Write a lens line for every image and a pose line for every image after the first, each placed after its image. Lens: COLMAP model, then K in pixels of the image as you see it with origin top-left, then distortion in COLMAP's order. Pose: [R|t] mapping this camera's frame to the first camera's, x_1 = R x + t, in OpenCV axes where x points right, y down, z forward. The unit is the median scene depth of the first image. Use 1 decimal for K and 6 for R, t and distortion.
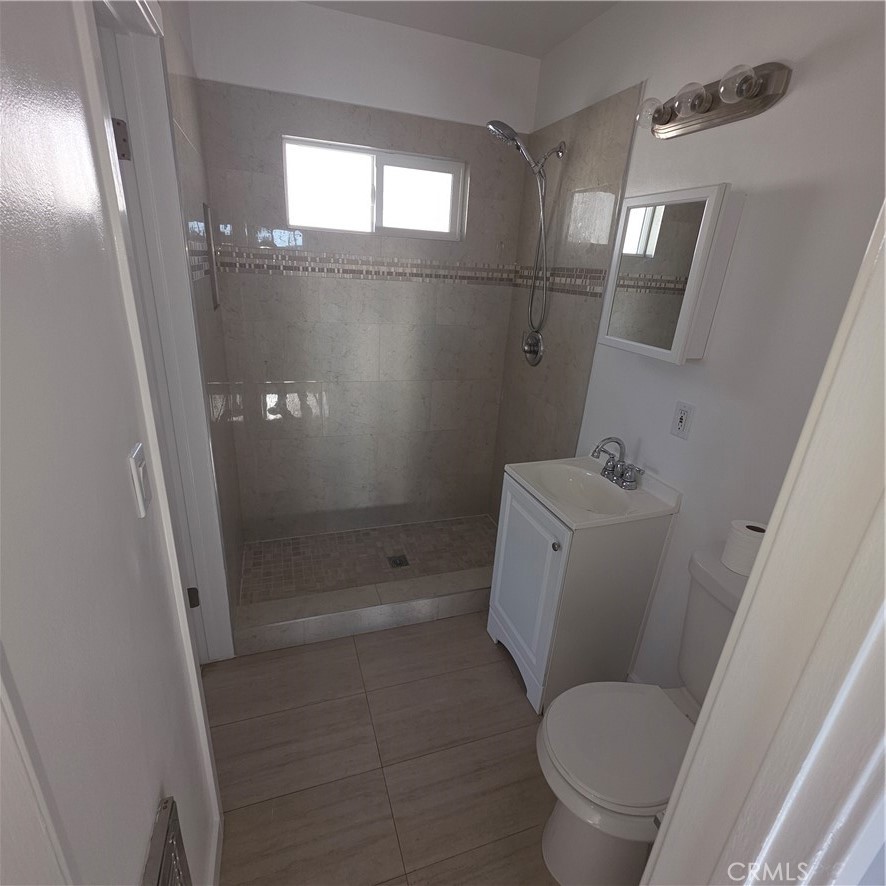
lens RADIAL K [[469.5, 0, 438.2], [0, 469.5, 445.6], [0, 0, 1]] dist [0.004355, -0.001491]
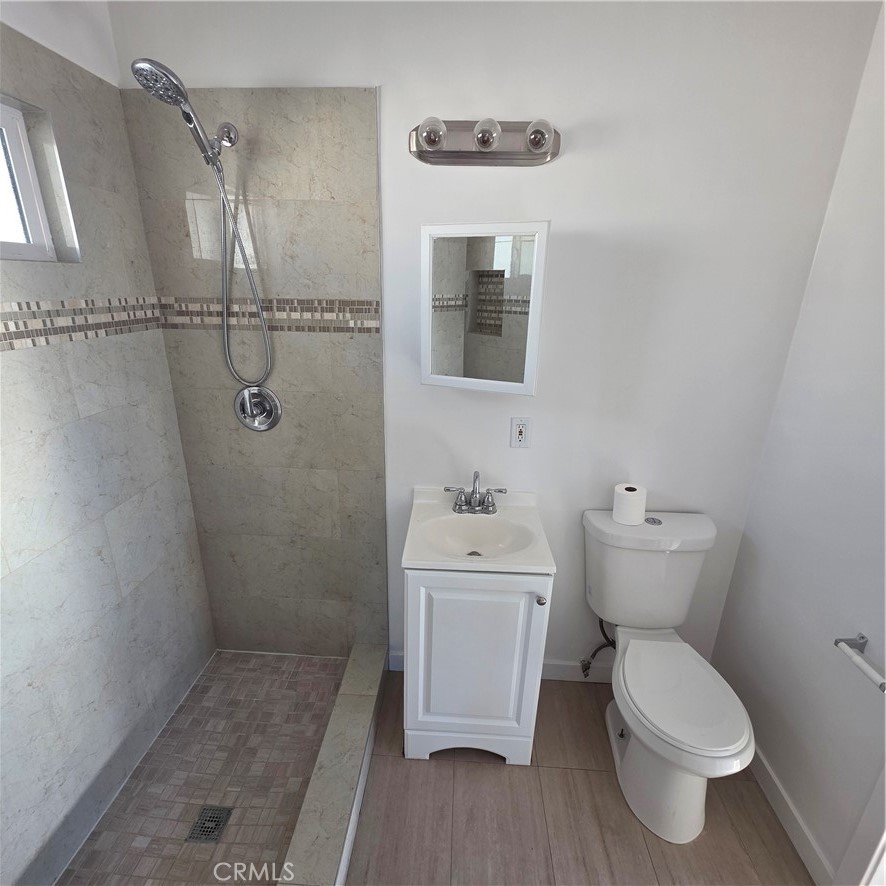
lens RADIAL K [[469.5, 0, 436.9], [0, 469.5, 444.9], [0, 0, 1]] dist [0.004355, -0.001491]
pose [[0.375396, -0.350400, 0.858078, -0.339653], [0.339155, 0.913510, 0.224661, -0.227231], [-0.862584, 0.206684, 0.461768, 0.441712]]
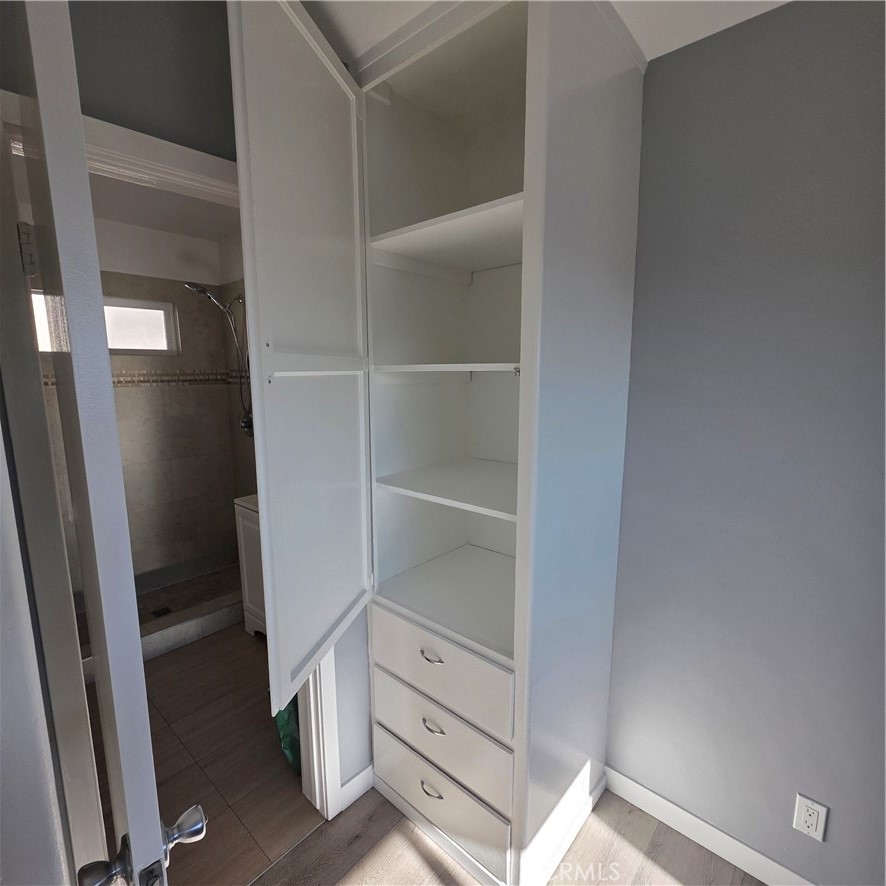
lens RADIAL K [[469.5, 0, 438.6], [0, 469.5, 445.4], [0, 0, 1]] dist [0.004355, -0.001491]
pose [[0.867085, -0.142586, 0.477318, 0.015294], [0.232270, 0.963354, -0.134160, 0.178095], [-0.440697, 0.227195, 0.868429, -0.468117]]
